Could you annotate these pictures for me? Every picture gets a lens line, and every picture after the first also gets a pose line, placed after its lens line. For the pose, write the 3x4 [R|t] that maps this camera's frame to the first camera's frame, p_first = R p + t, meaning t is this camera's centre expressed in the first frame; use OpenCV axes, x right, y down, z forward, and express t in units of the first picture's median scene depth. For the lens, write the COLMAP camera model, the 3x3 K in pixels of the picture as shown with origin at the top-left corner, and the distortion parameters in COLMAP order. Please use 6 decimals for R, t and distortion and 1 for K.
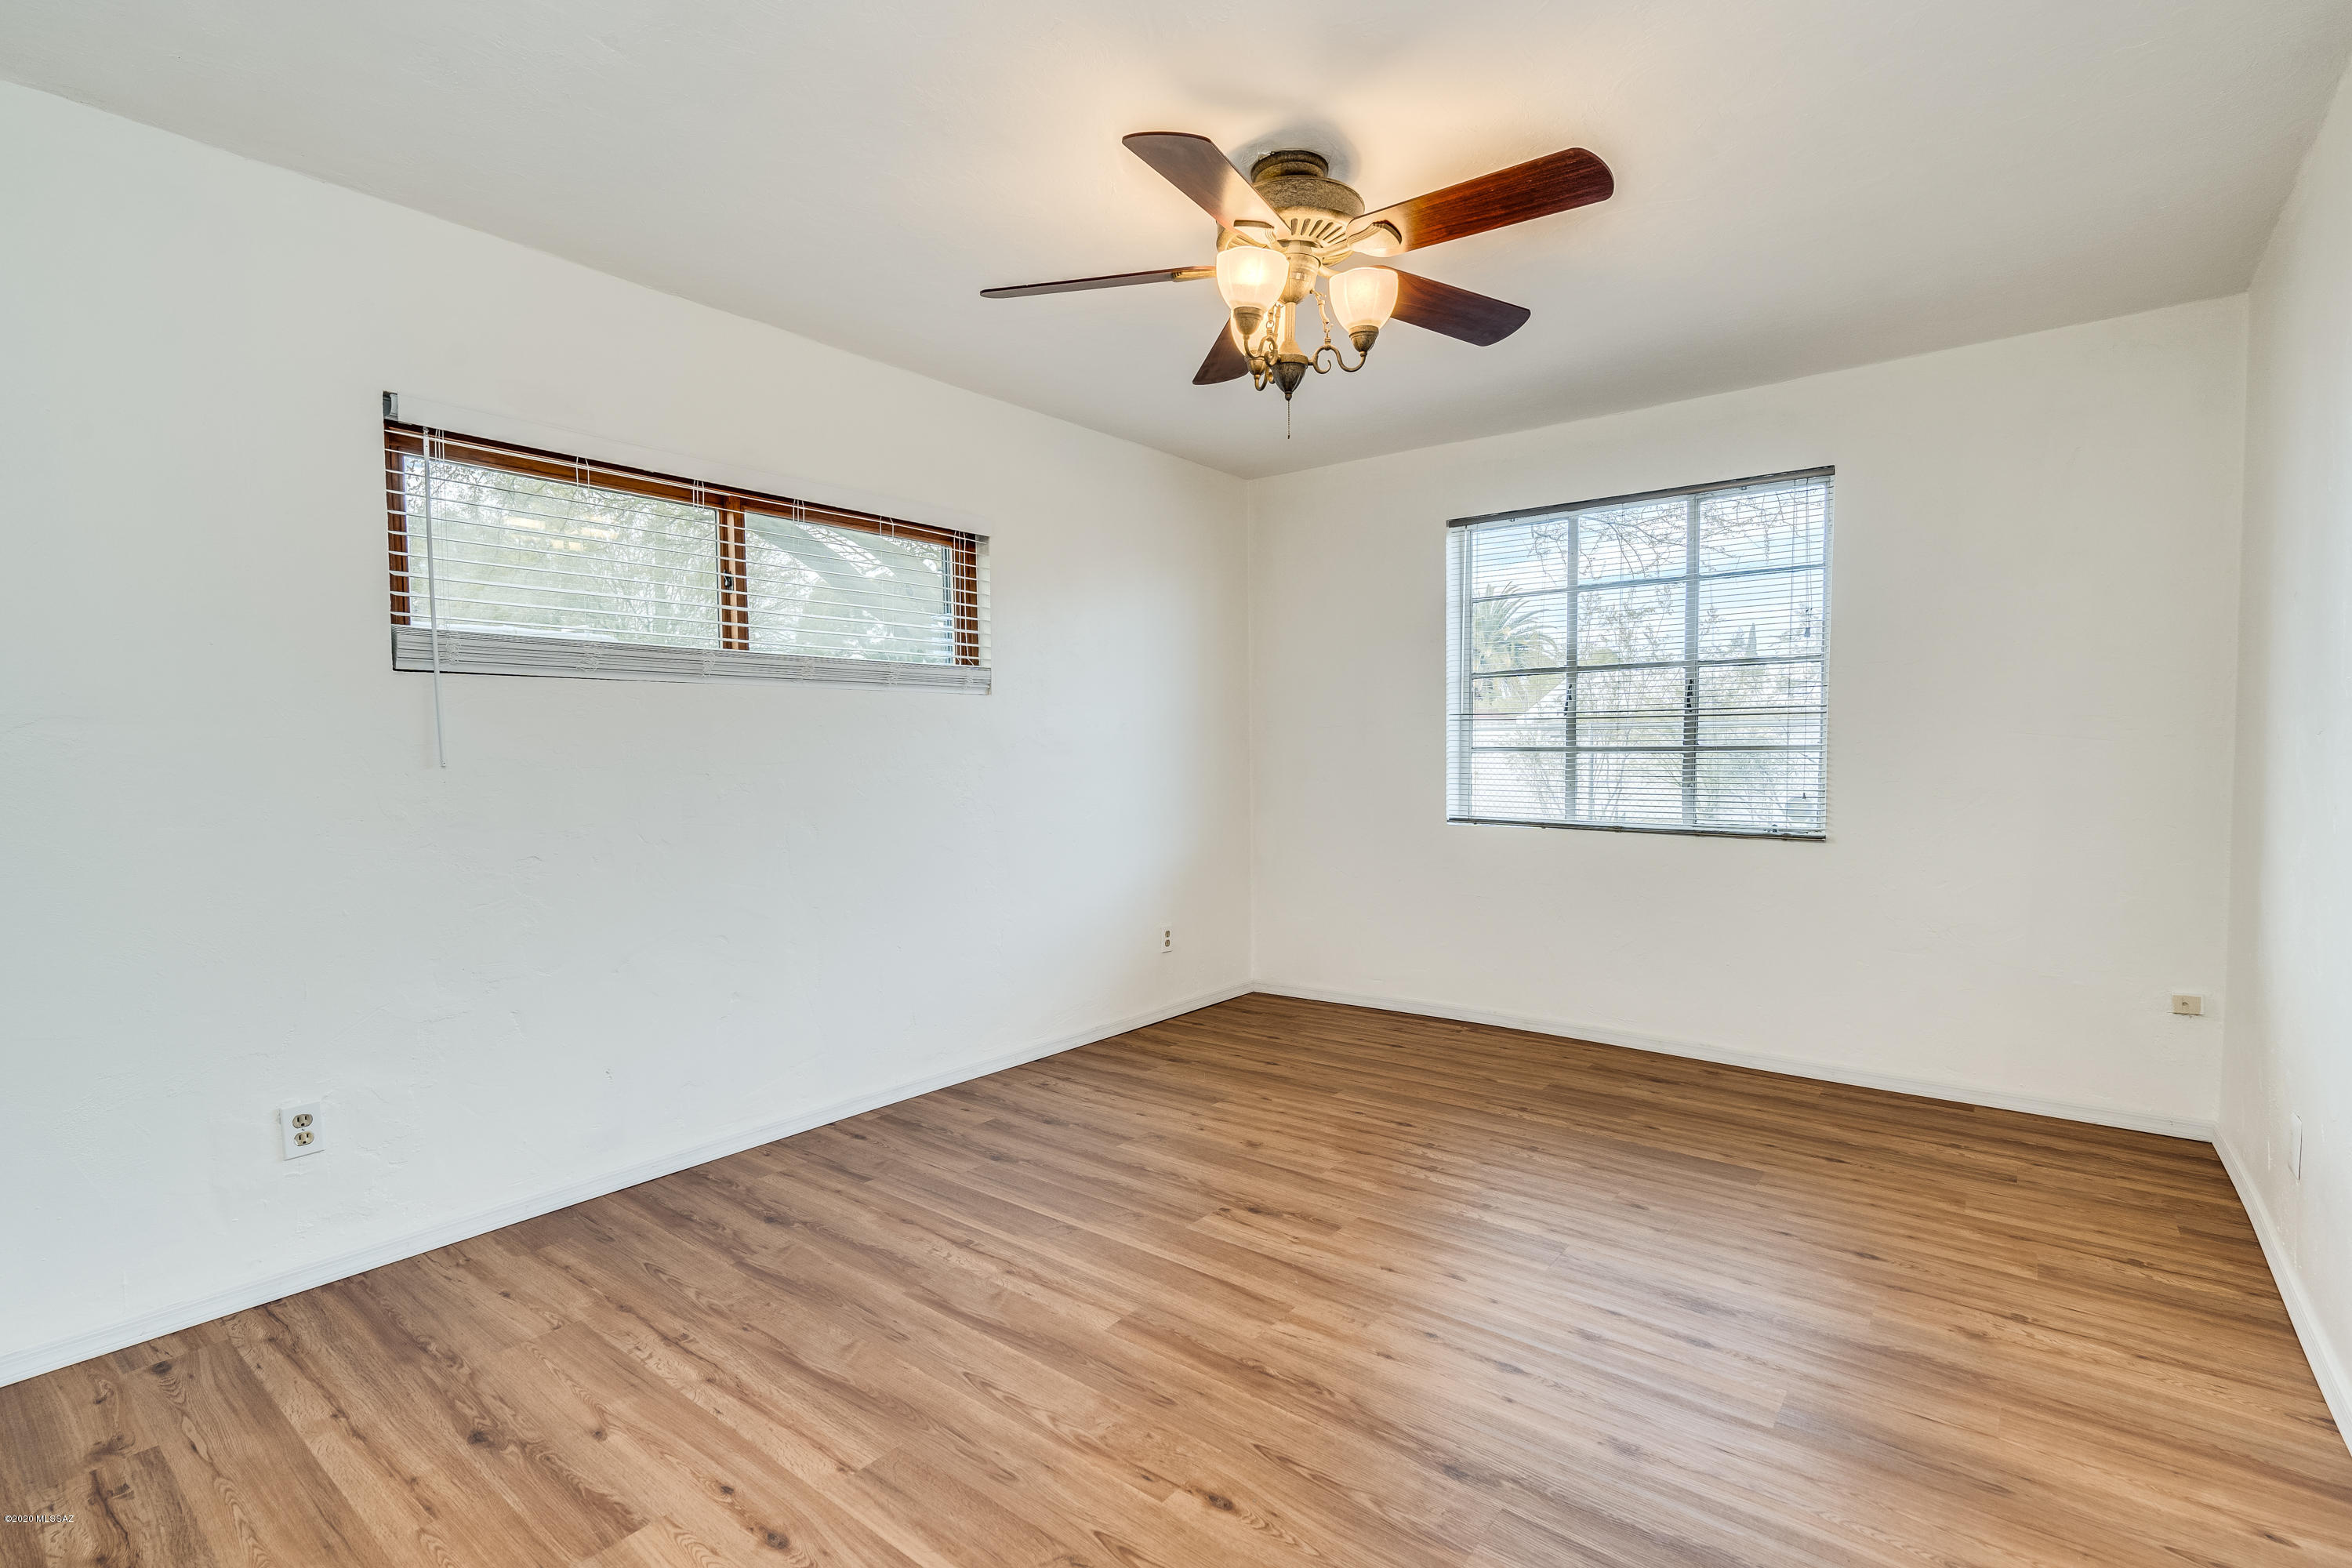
lens RADIAL K [[1082.0, 0, 1172.0], [0, 1082.0, 749.2], [0, 0, 1]] dist [-0.001021, -0.000200]
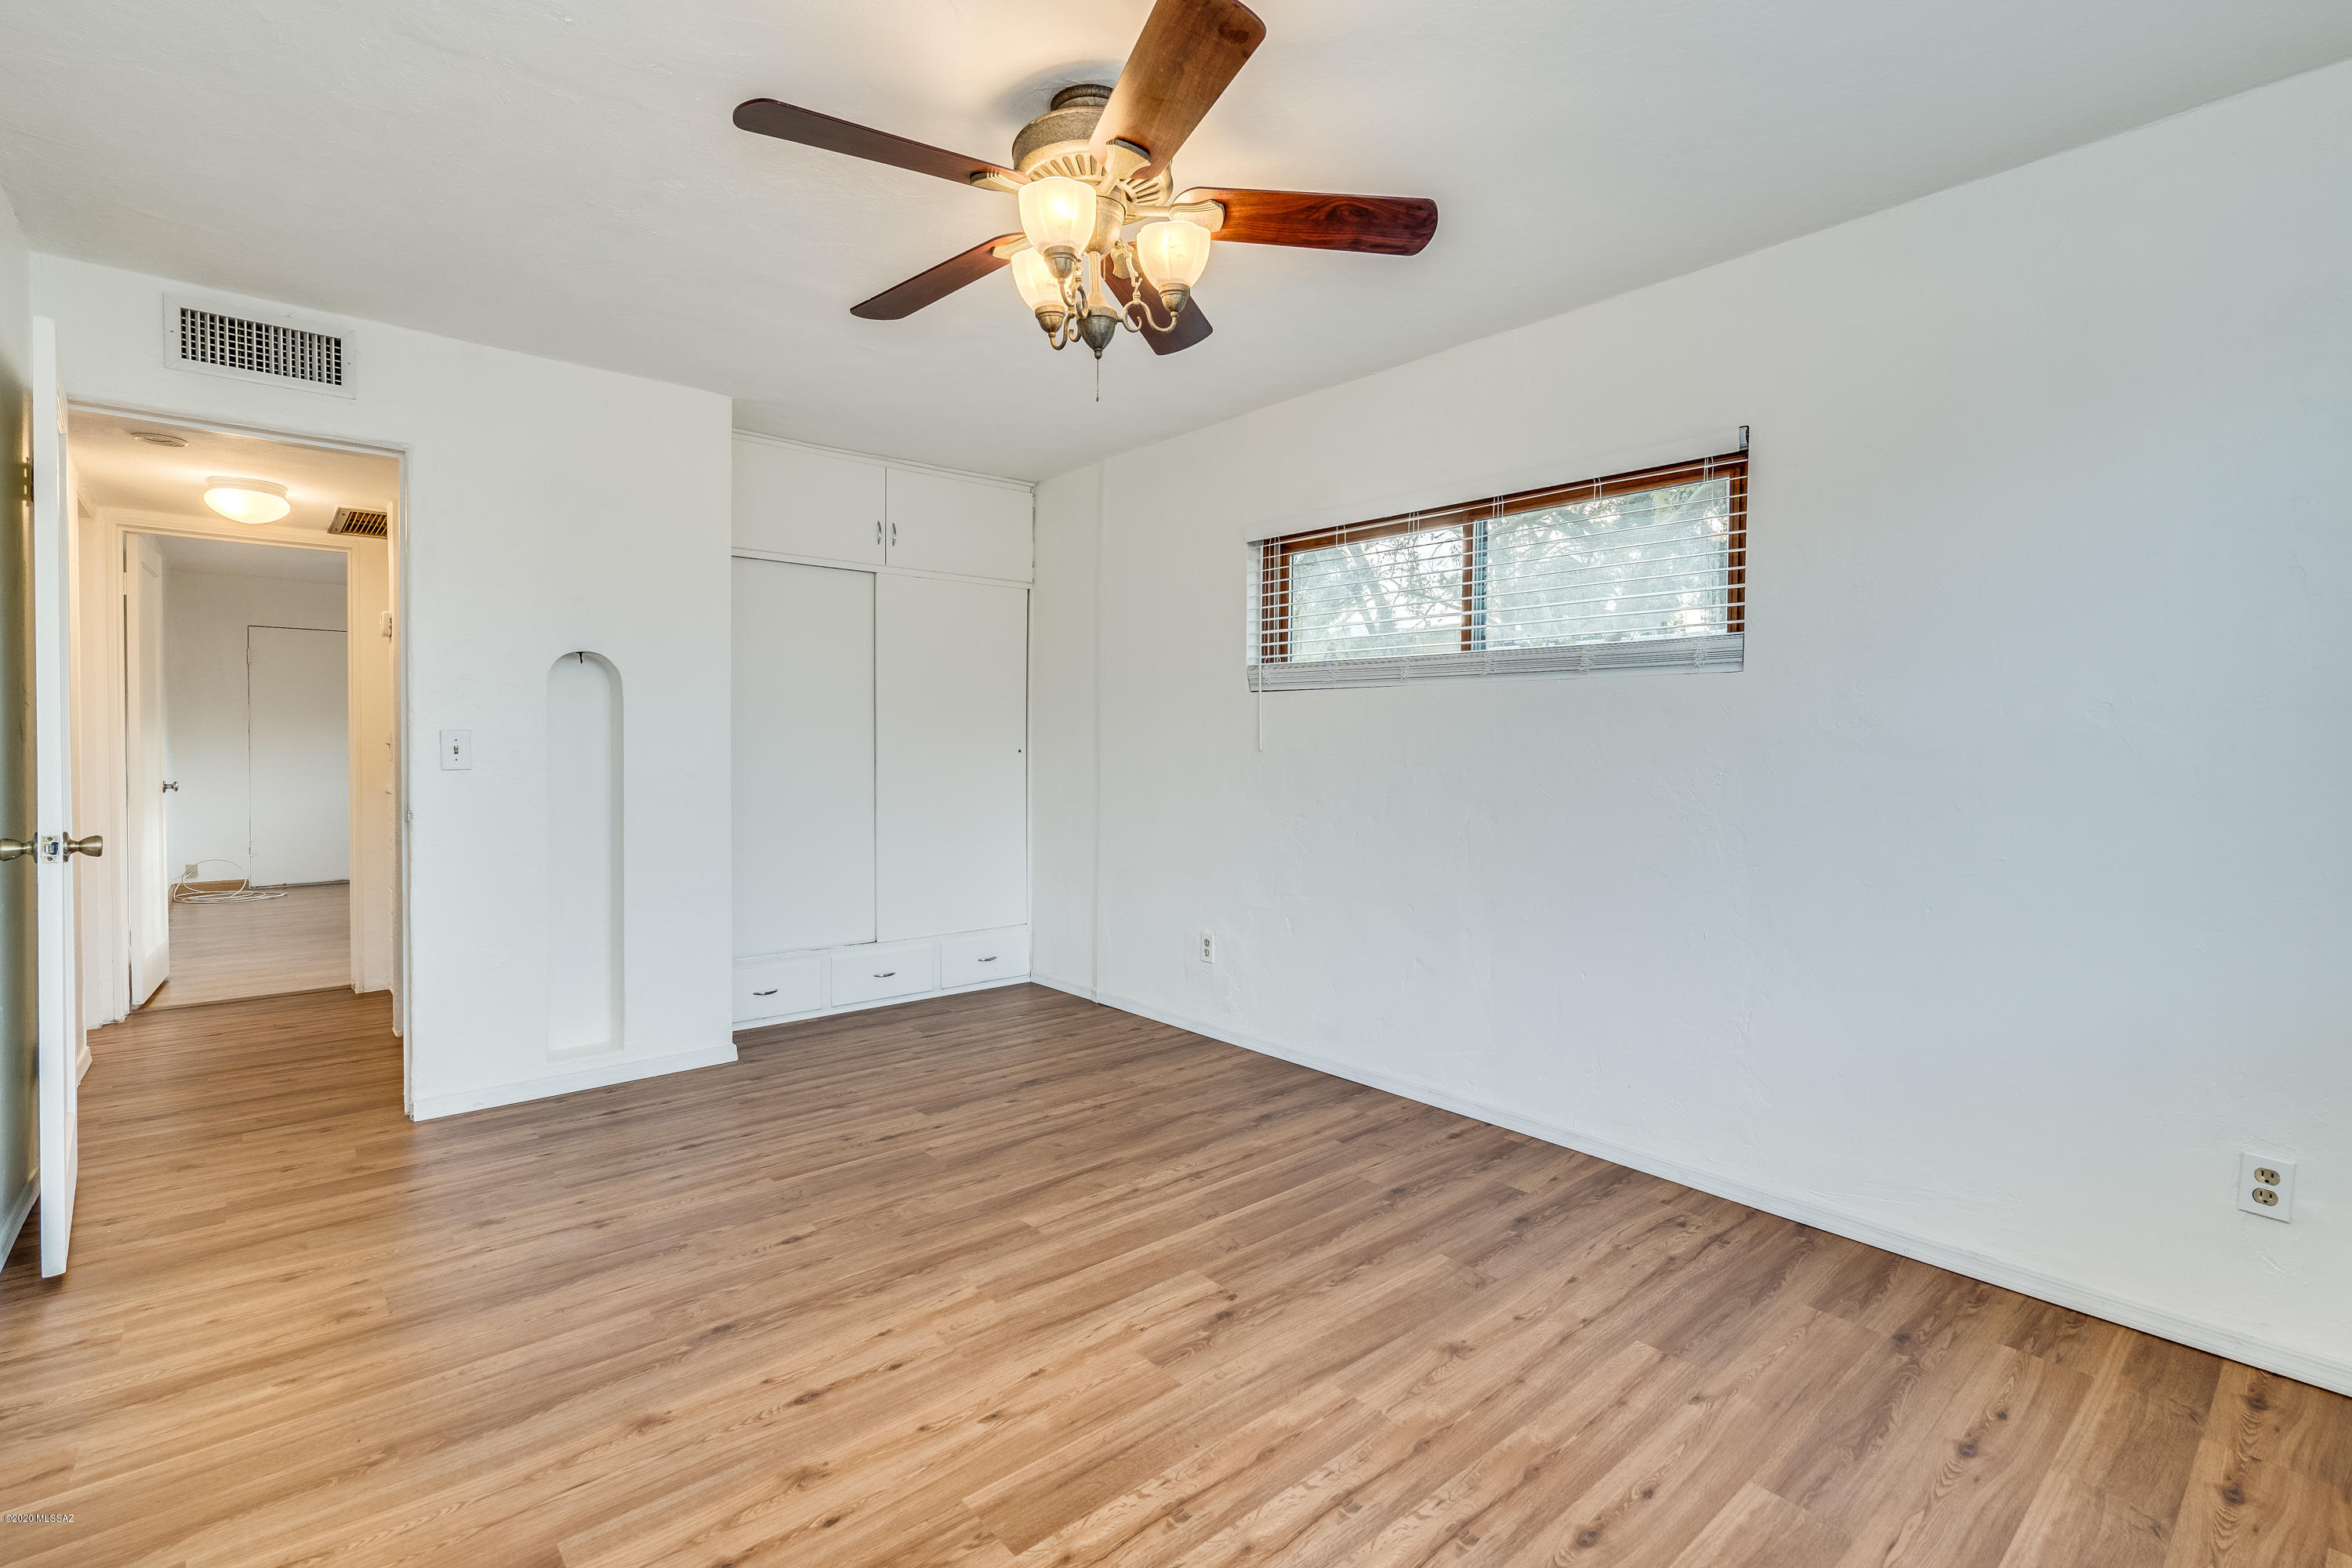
lens RADIAL K [[1099.5, 0, 1164.6], [0, 1099.5, 730.8], [0, 0, 1]] dist [-0.010615, 0.000578]
pose [[-0.192812, -0.003323, -0.981230, 0.825962], [-0.010008, 0.999949, -0.001419, -0.008386], [0.981185, 0.009547, -0.192835, 1.029517]]
